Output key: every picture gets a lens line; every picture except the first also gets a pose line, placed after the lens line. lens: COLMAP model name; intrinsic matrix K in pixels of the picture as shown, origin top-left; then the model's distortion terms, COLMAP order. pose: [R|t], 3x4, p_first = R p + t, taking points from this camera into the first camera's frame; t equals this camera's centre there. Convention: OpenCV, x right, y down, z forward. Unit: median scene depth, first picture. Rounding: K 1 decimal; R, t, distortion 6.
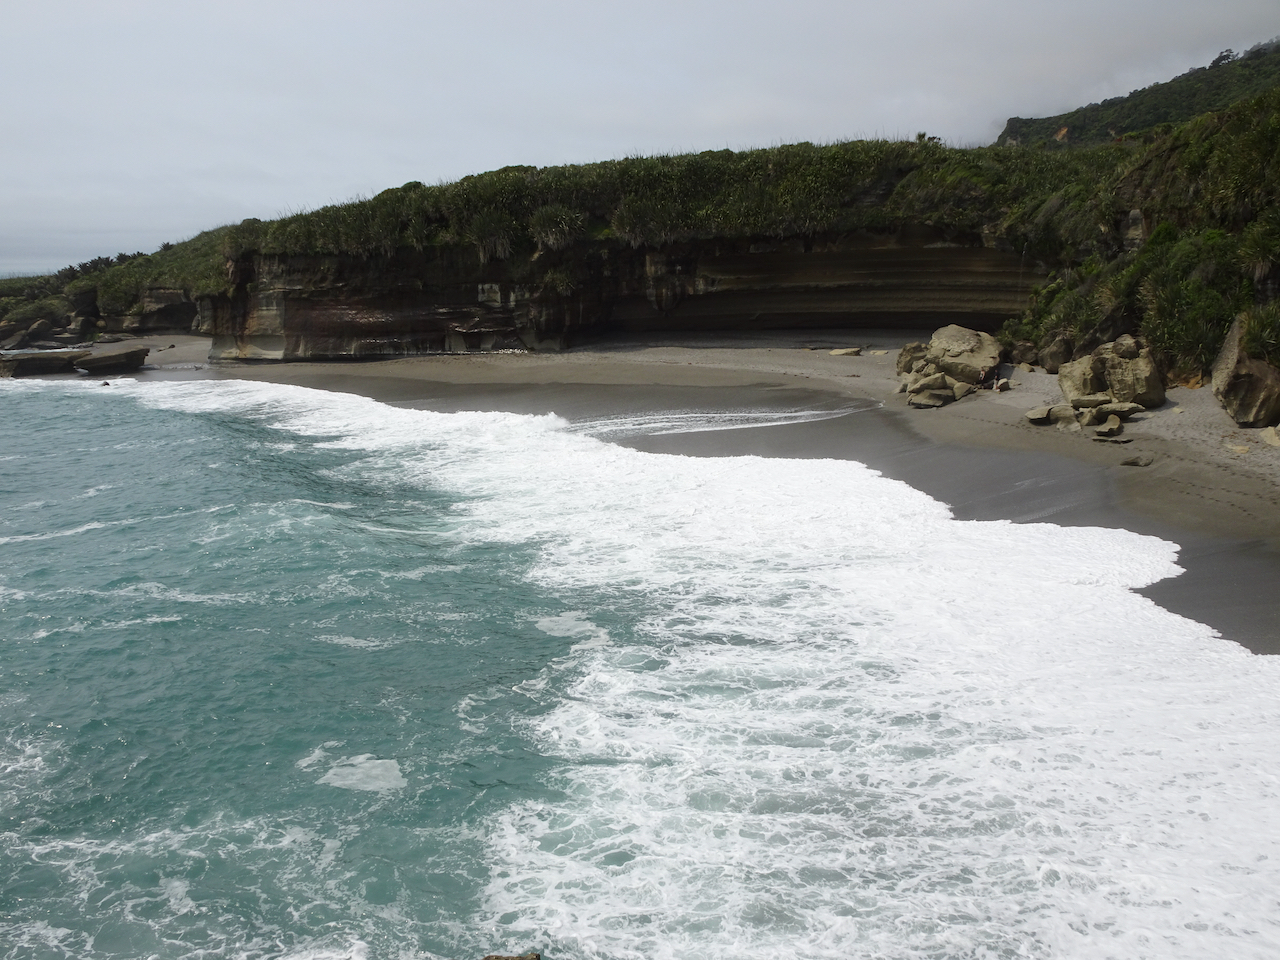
lens RADIAL K [[1233.9, 0, 640.0], [0, 1233.9, 480.0], [0, 0, 1]] dist [0.019357, 0.008032]
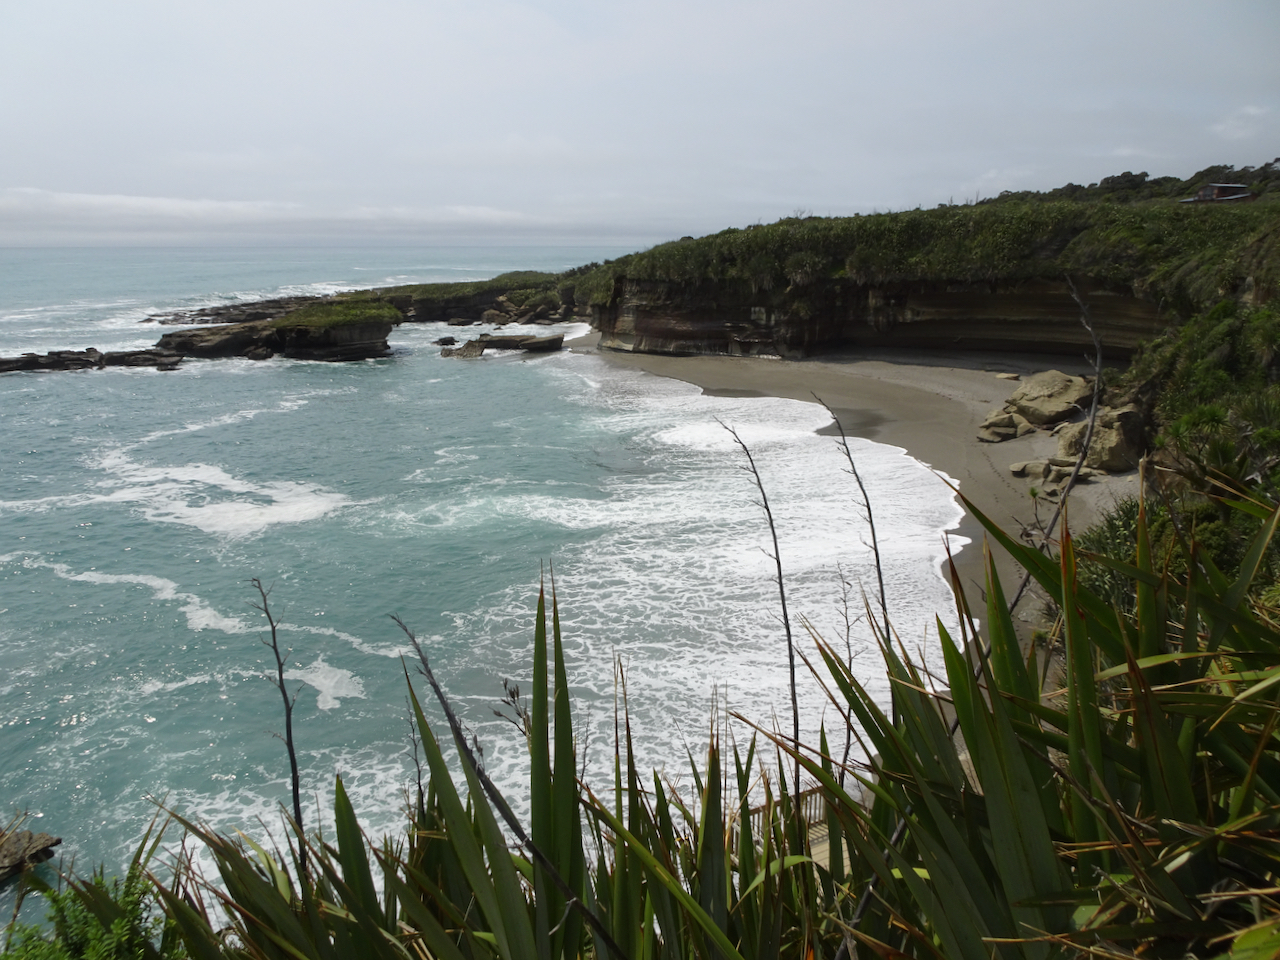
lens RADIAL K [[886.0, 0, 640.0], [0, 886.0, 480.0], [0, 0, 1]] dist [0.005054, 0.000618]
pose [[0.915638, 0.109361, -0.386842, 0.170803], [-0.078679, 0.992427, 0.094332, -0.050554], [0.394229, -0.055937, 0.917309, 0.015109]]
